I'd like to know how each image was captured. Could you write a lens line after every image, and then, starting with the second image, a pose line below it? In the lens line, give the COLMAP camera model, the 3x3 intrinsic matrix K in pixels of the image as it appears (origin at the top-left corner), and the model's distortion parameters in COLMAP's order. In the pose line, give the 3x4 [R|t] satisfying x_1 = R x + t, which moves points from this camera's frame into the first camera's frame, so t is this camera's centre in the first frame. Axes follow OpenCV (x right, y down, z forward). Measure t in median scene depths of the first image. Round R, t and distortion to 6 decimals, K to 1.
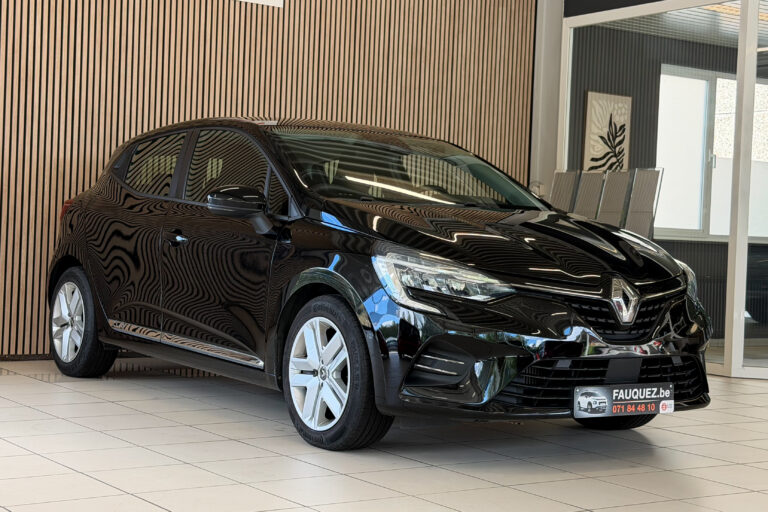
lens RADIAL K [[1309.4, 0, 390.3], [0, 1309.4, 248.7], [0, 0, 1]] dist [0.056131, 0.000000]
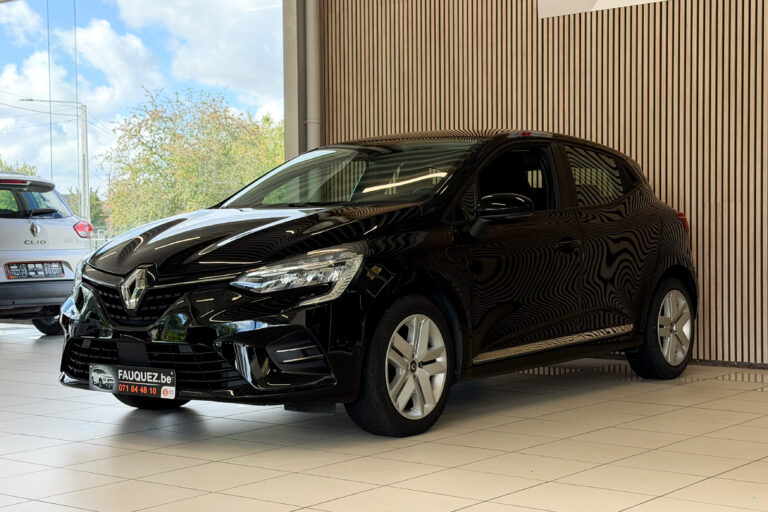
lens RADIAL K [[1309.4, 0, 416.7], [0, 1309.4, 254.9], [0, 0, 1]] dist [0.056131, 0.000000]
pose [[0.311095, -0.023793, -0.950081, 1.286206], [0.013785, 0.999694, -0.020521, 0.037137], [0.950279, -0.006713, 0.311328, 0.889885]]
